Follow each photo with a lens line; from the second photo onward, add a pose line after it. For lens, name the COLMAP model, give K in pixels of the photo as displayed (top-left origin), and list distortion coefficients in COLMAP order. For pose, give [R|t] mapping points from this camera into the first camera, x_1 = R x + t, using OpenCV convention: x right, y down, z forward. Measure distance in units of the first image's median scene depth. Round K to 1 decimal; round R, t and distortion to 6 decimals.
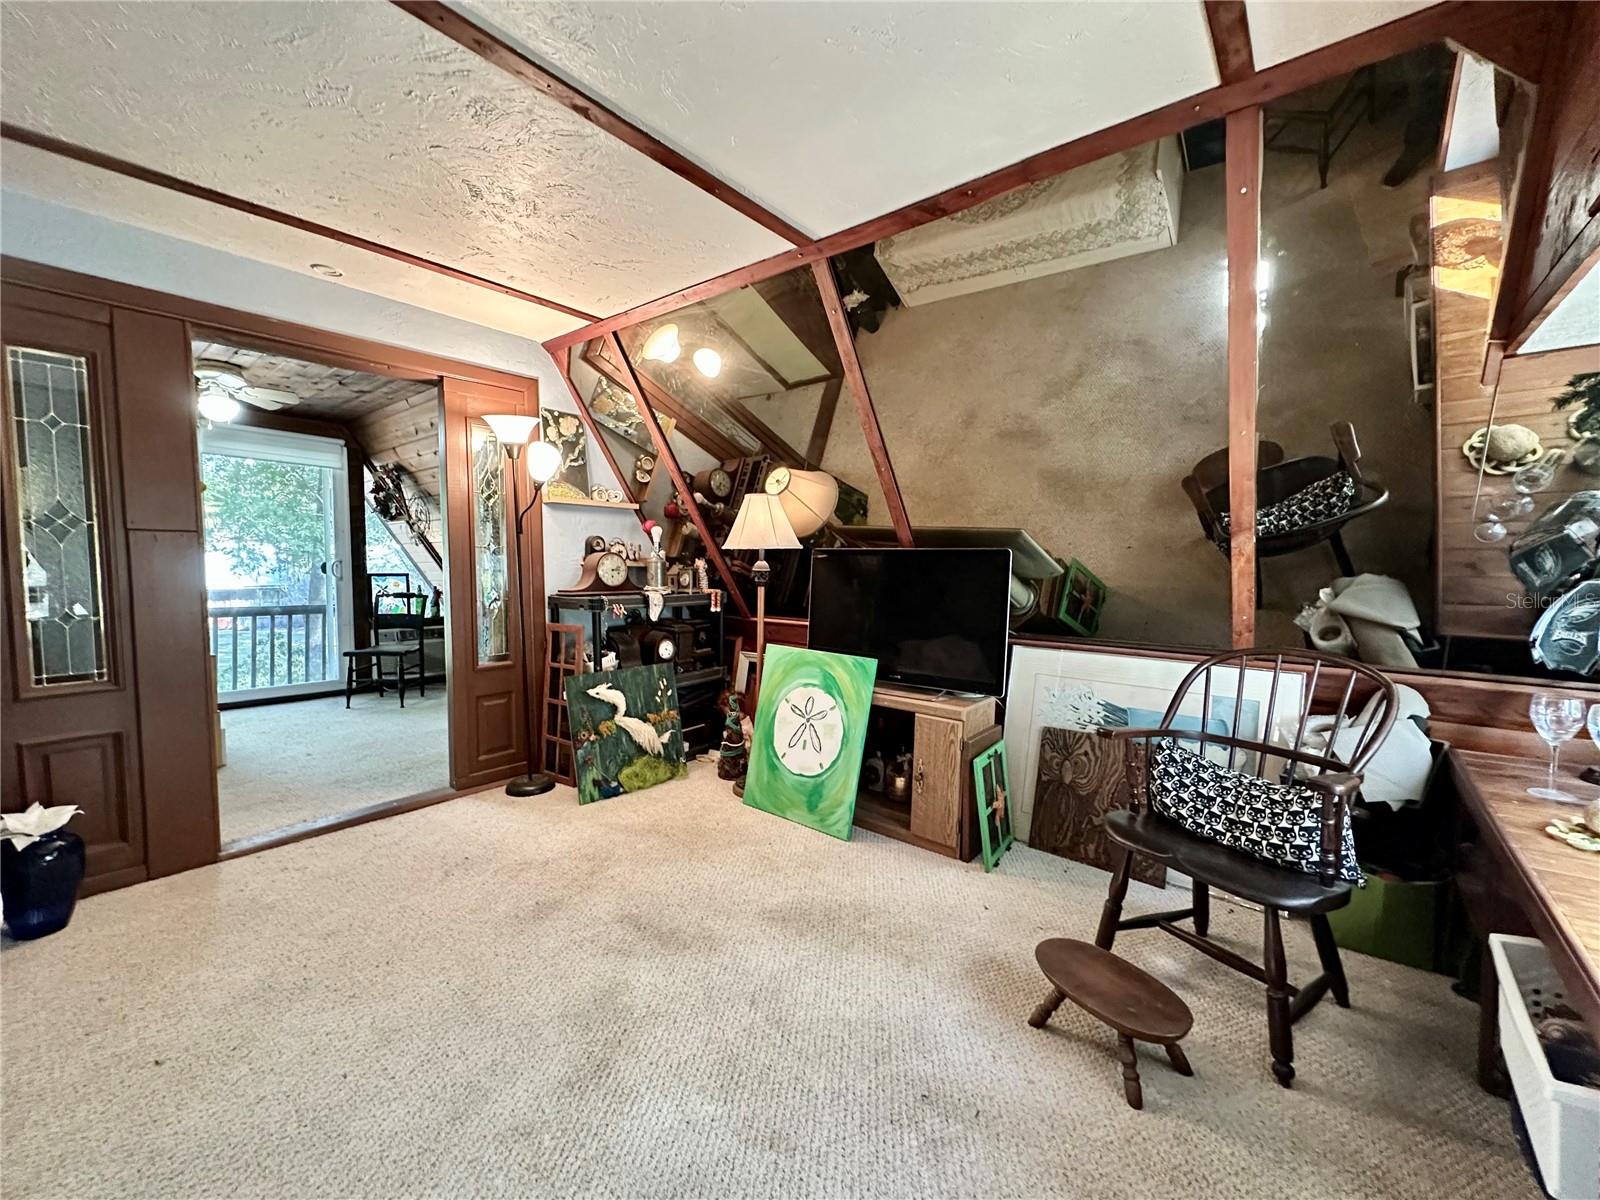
lens RADIAL K [[637.9, 0, 801.1], [0, 637.9, 600.2], [0, 0, 1]] dist [-0.000936, 0.000438]
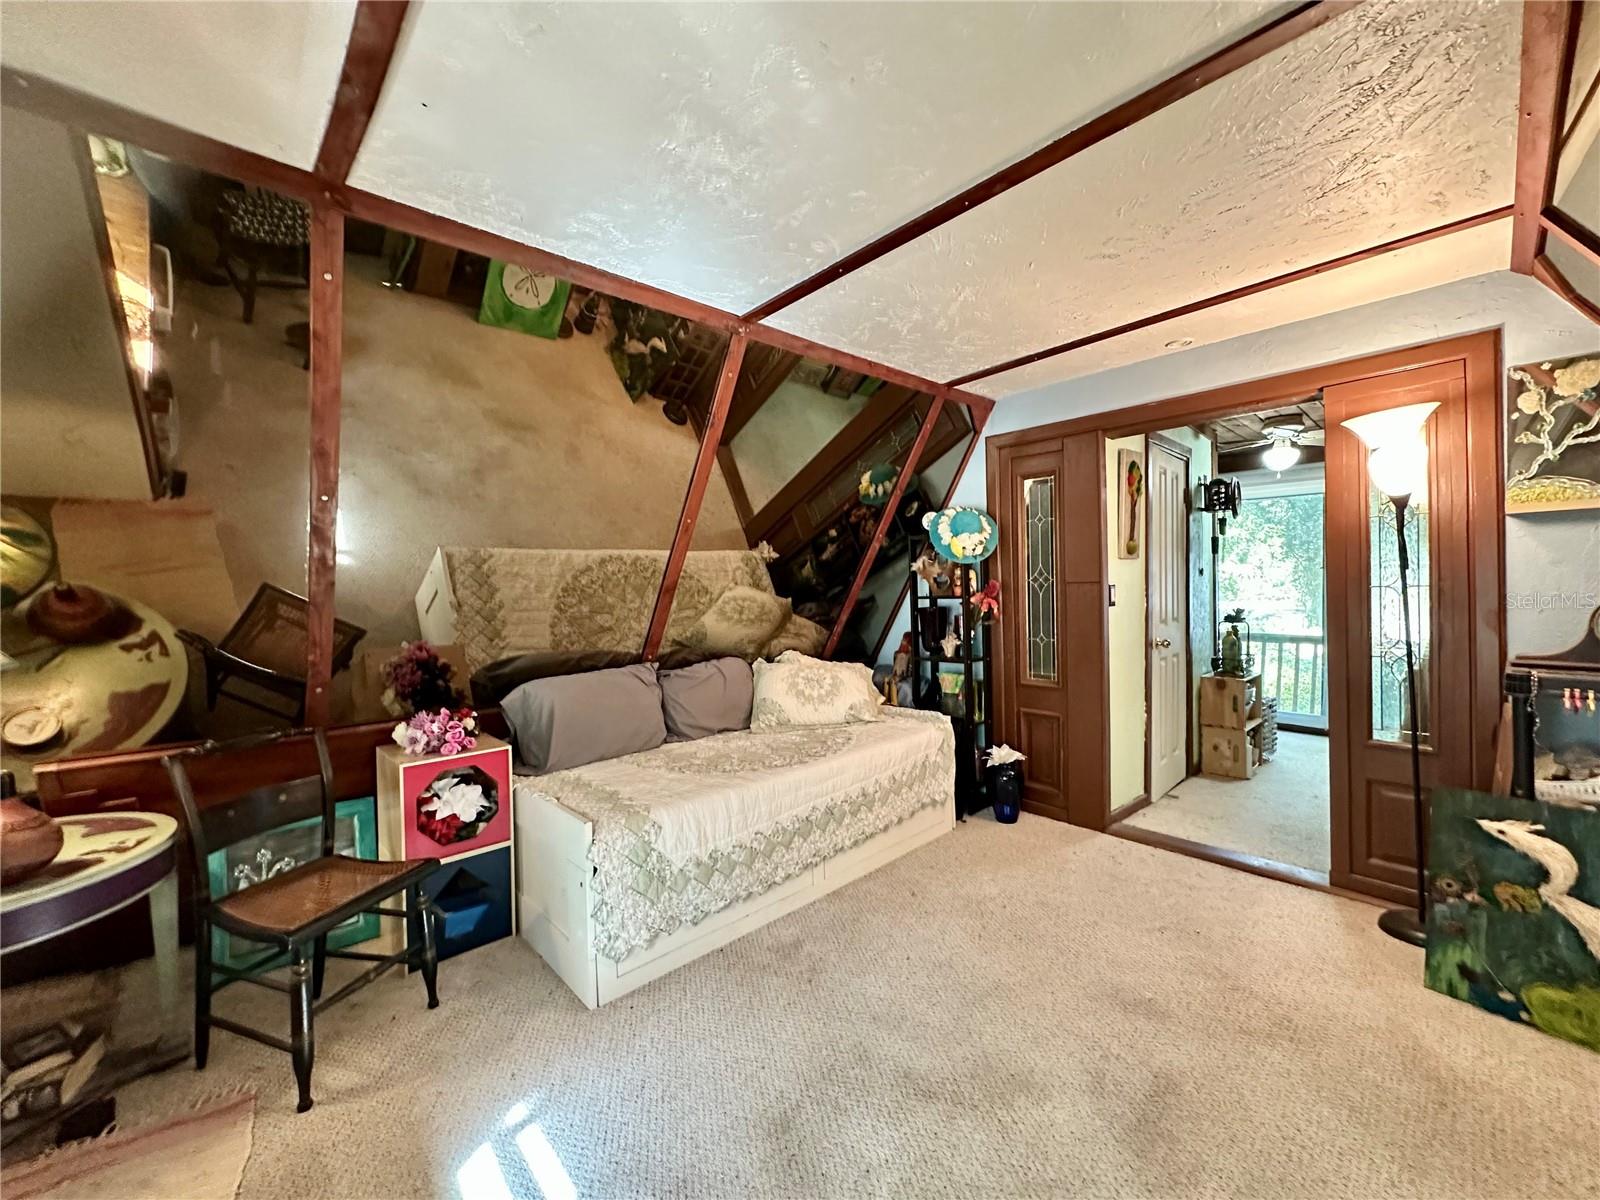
lens RADIAL K [[637.9, 0, 801.1], [0, 637.9, 600.2], [0, 0, 1]] dist [-0.000936, 0.000438]
pose [[-0.149782, 0.018375, -0.988548, 0.401230], [-0.043222, 0.998750, 0.025114, -0.063099], [0.987774, 0.046489, -0.148800, 0.473075]]
